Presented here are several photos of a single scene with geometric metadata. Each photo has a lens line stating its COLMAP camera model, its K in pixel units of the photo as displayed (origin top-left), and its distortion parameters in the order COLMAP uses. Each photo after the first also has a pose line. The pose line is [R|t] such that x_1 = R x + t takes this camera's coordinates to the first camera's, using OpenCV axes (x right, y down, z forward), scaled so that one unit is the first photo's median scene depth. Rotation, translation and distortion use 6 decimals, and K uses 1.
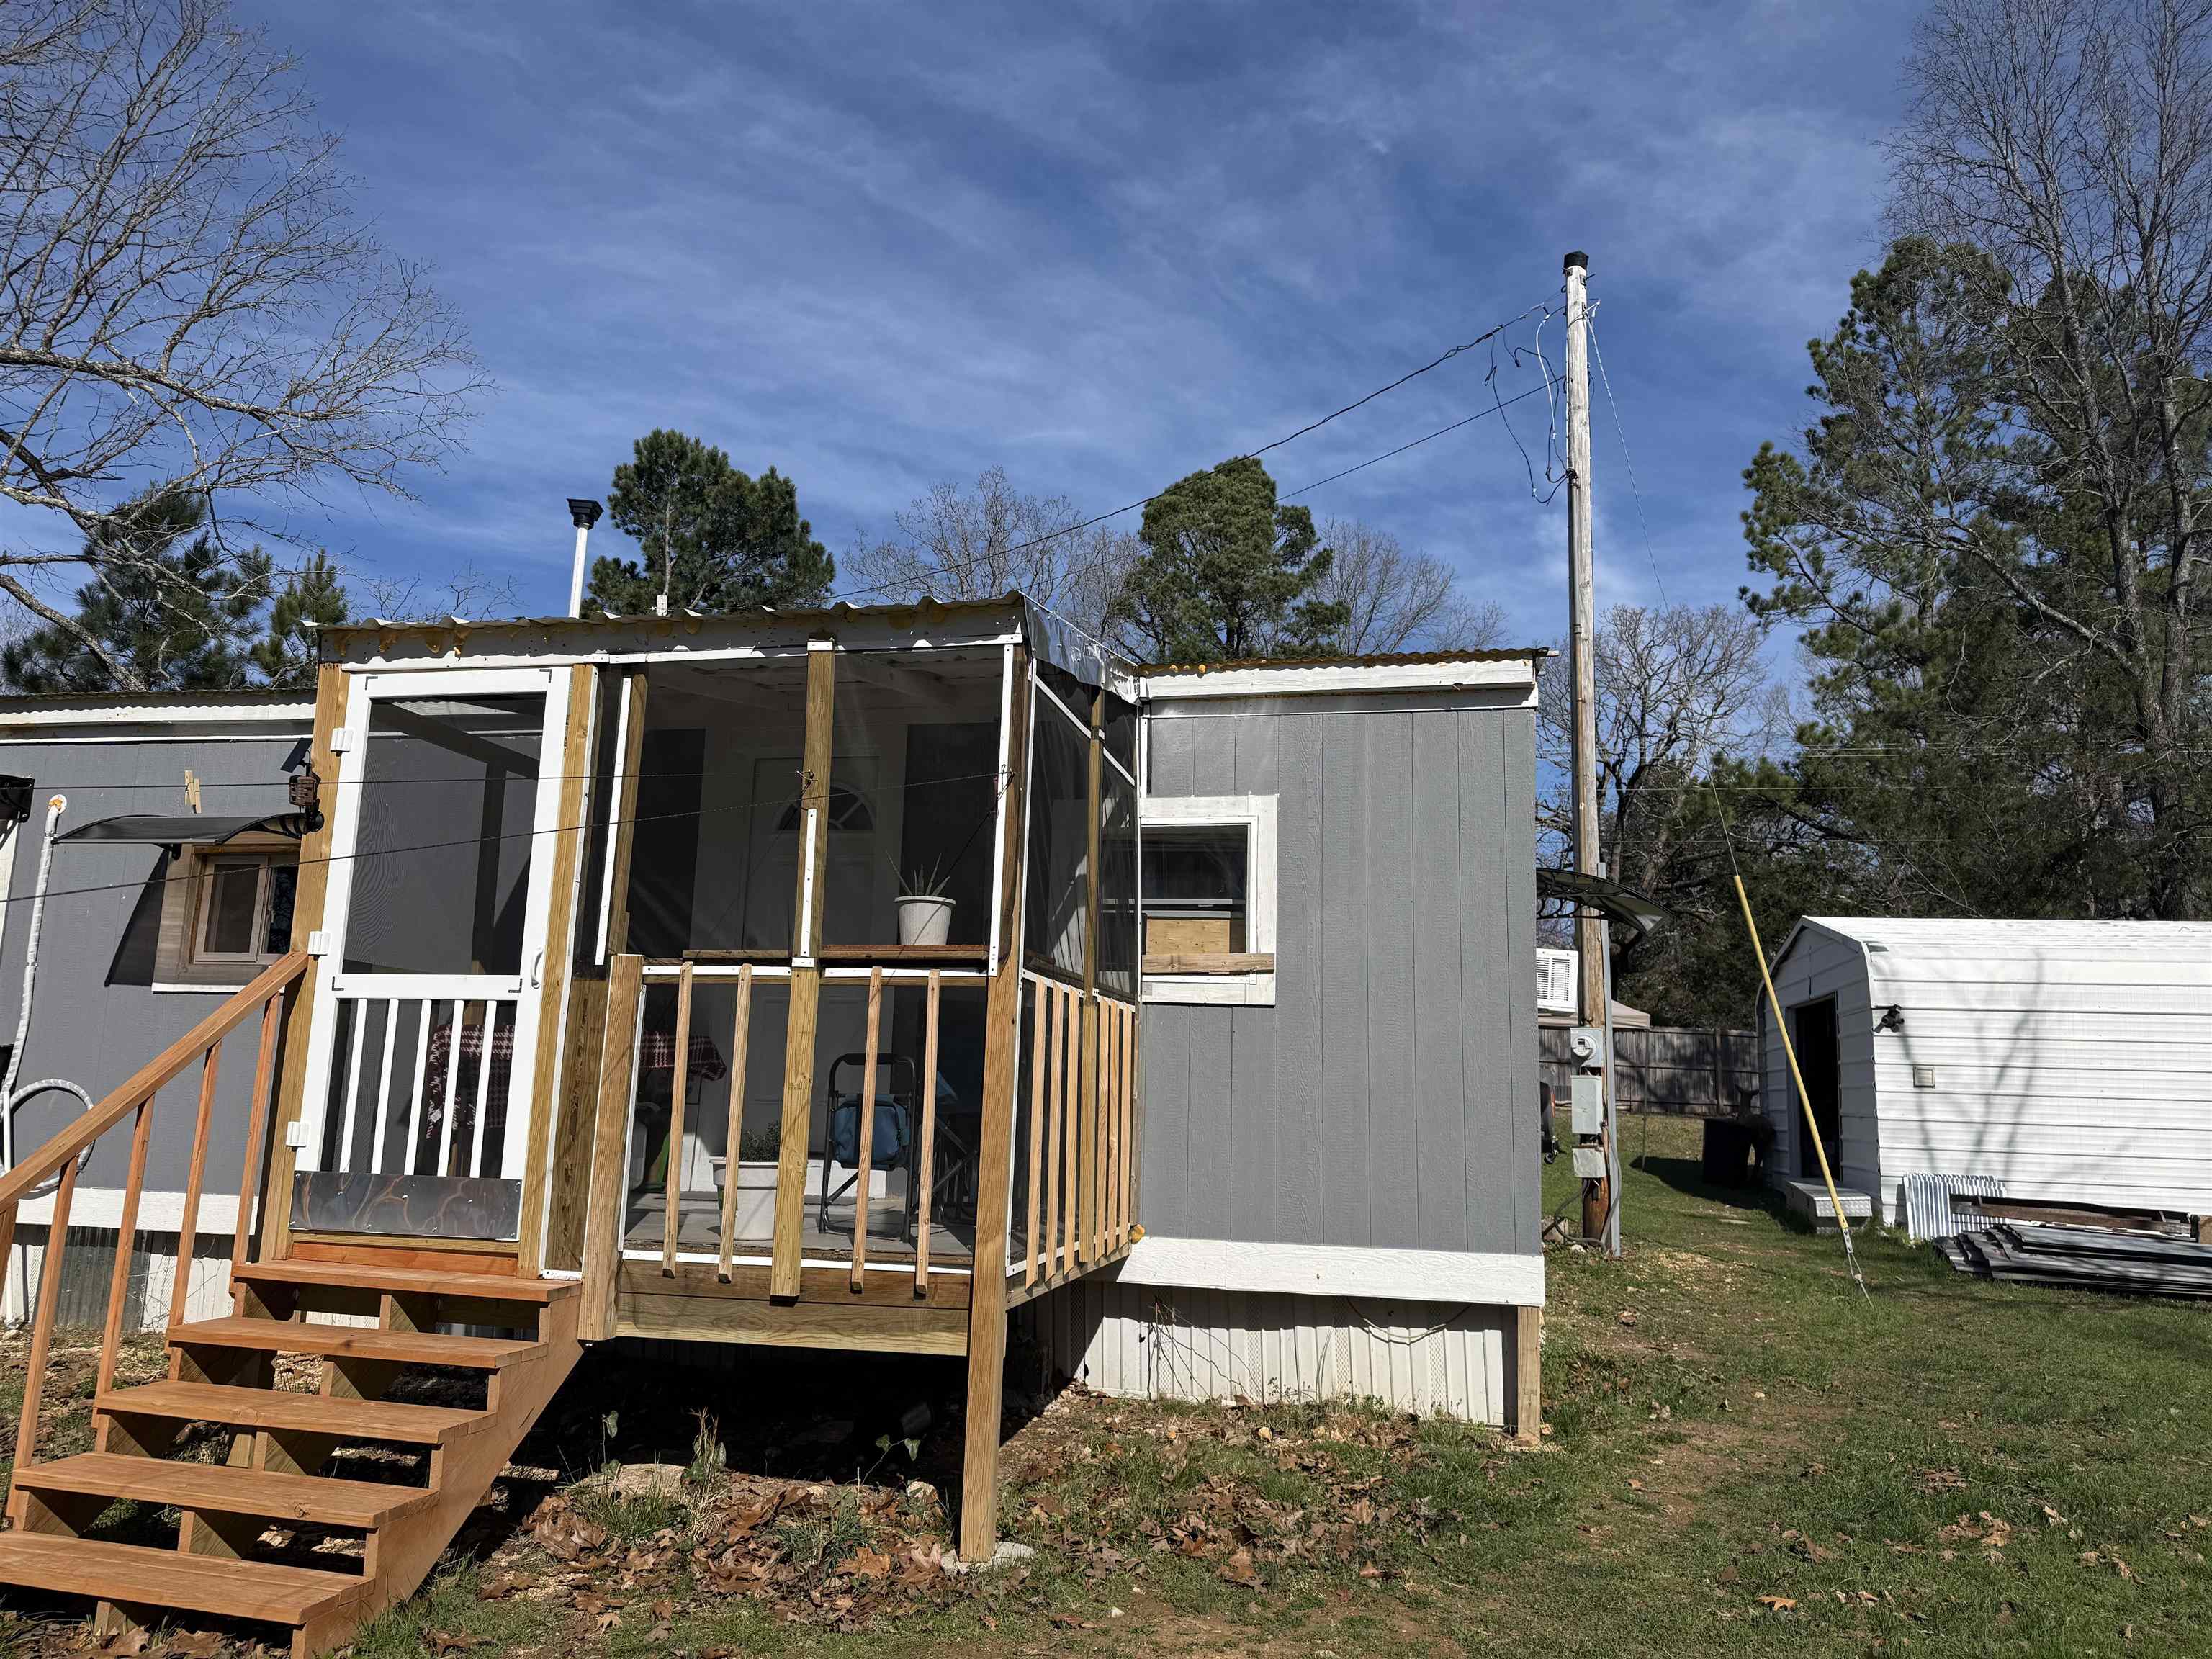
lens RADIAL K [[1528.5, 0, 1083.2], [0, 1528.5, 894.6], [0, 0, 1]] dist [-0.003586, -0.015566]
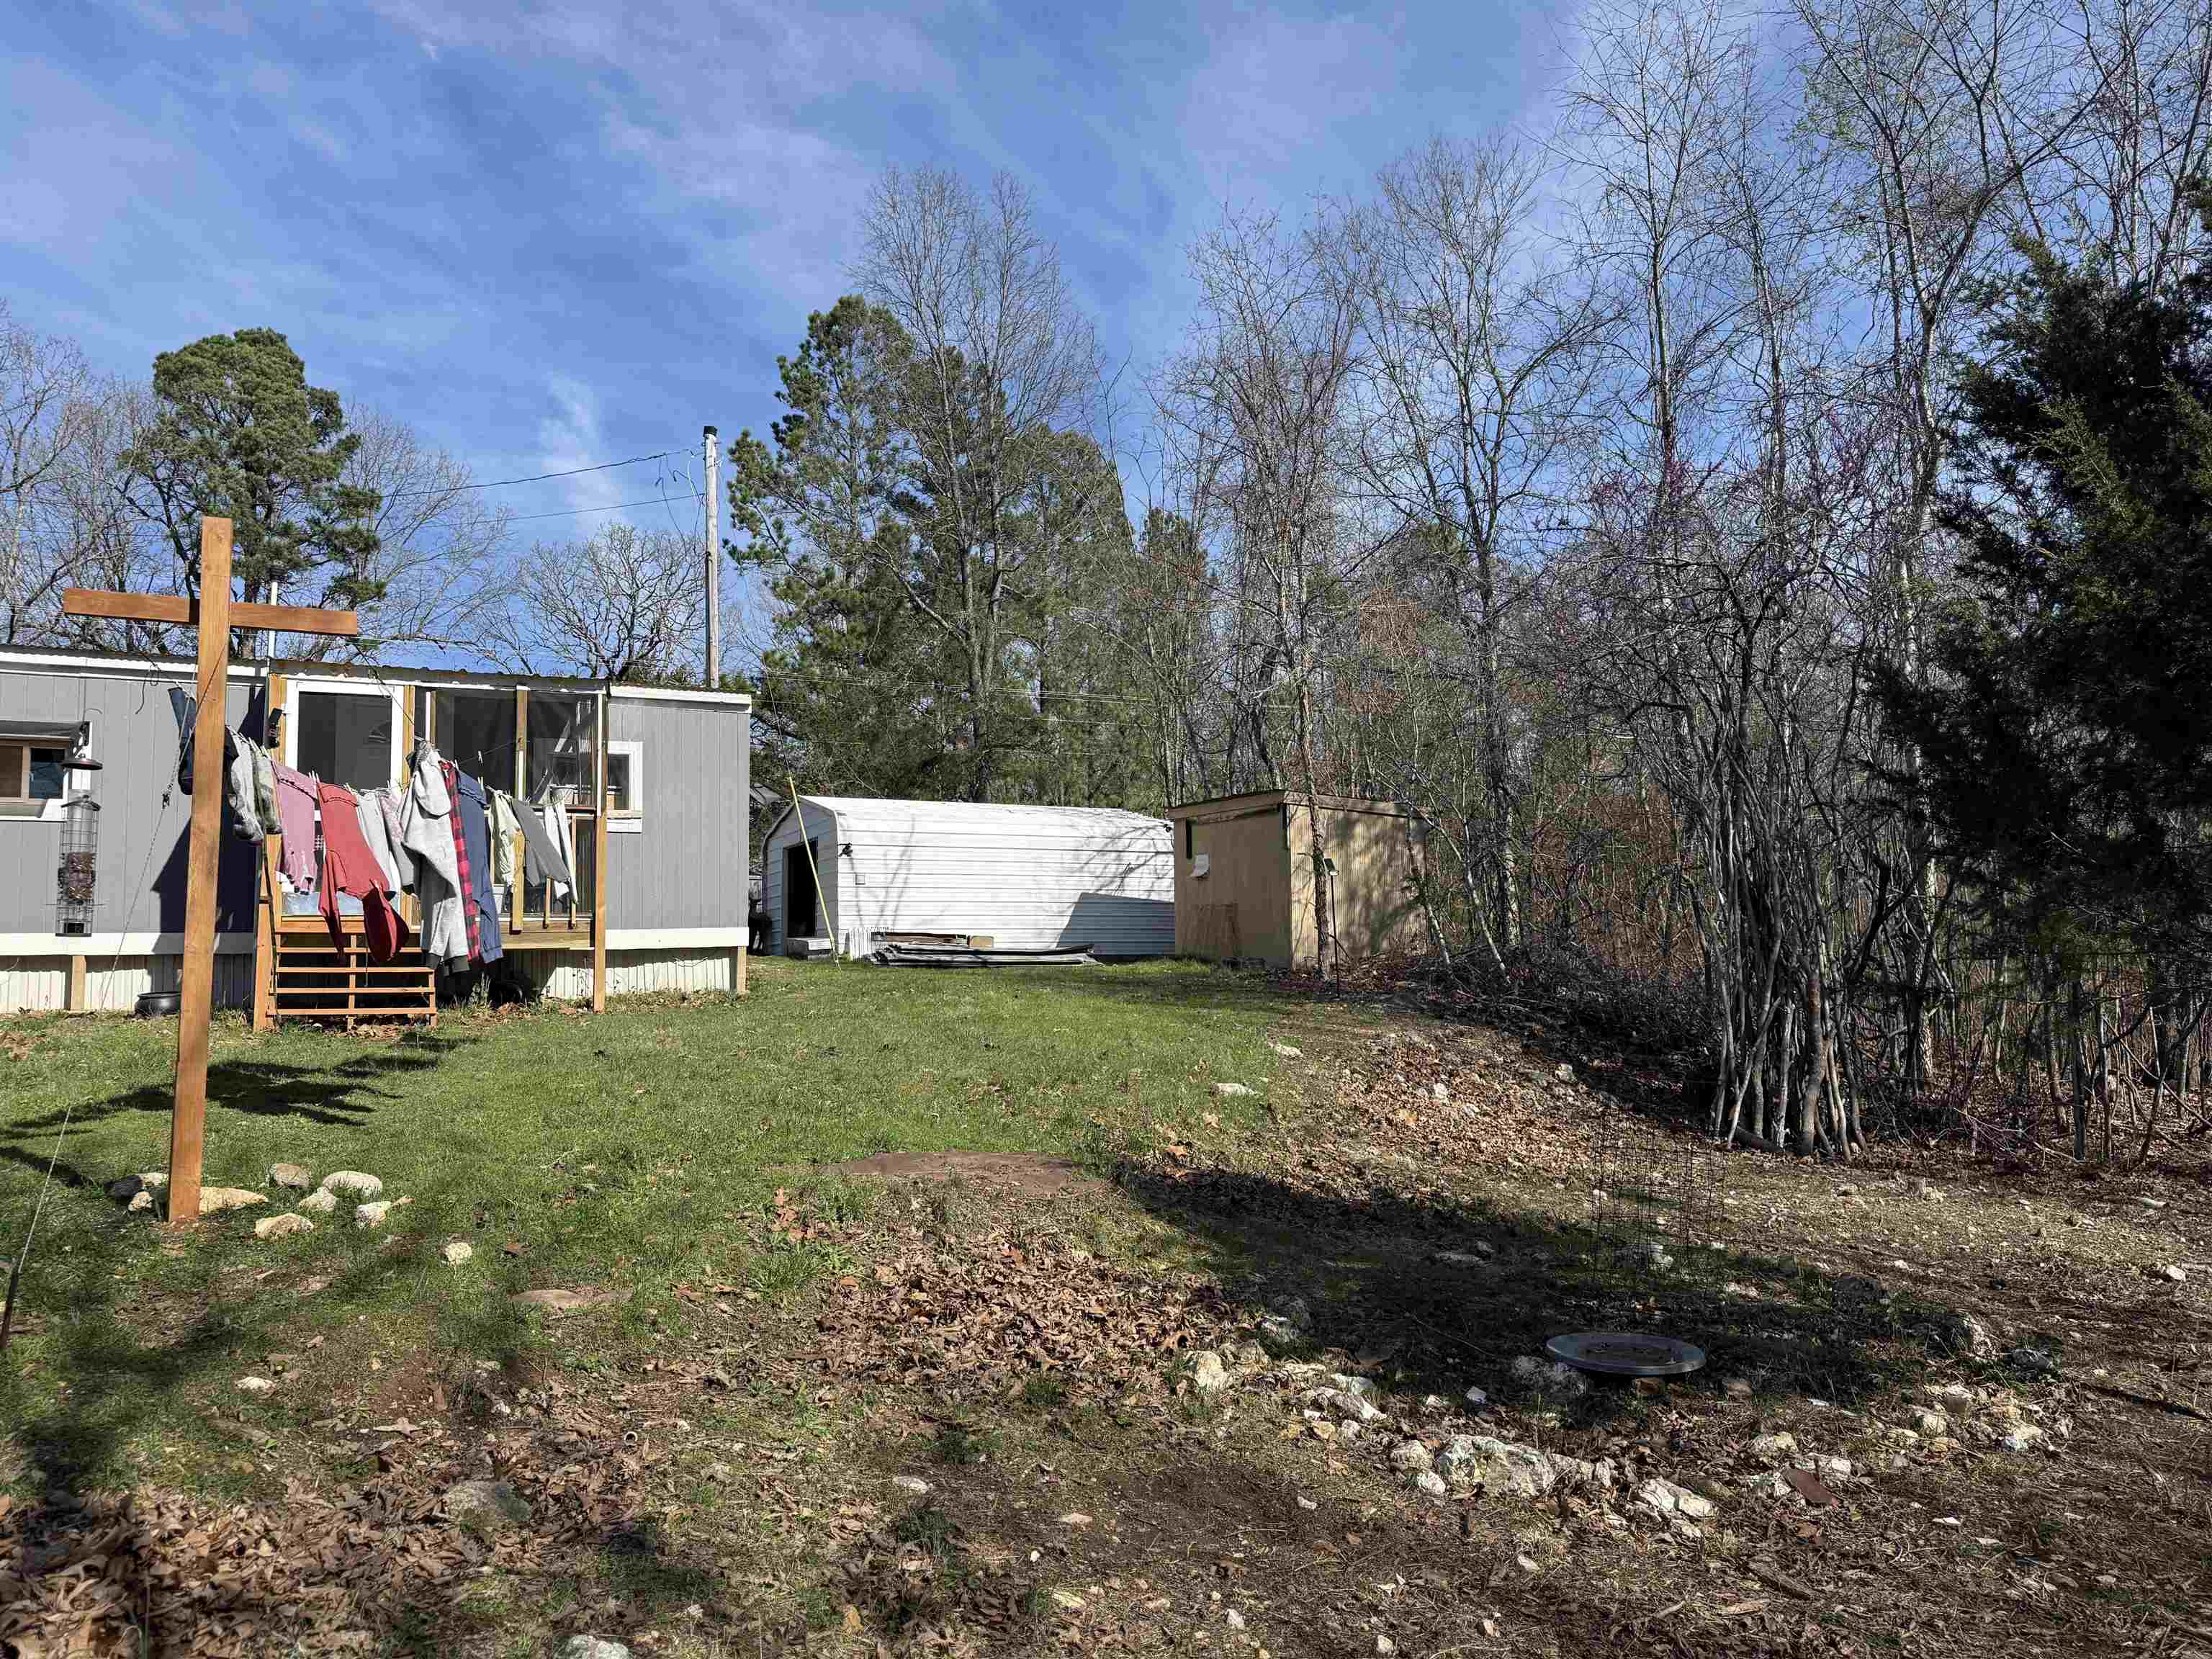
lens RADIAL K [[1528.5, 0, 1108.8], [0, 1528.5, 846.8], [0, 0, 1]] dist [-0.003586, -0.015566]
pose [[0.770801, 0.006690, 0.637040, -0.151156], [-0.042935, 0.998217, 0.041467, -0.006312], [-0.635627, -0.059314, 0.769714, -0.238583]]
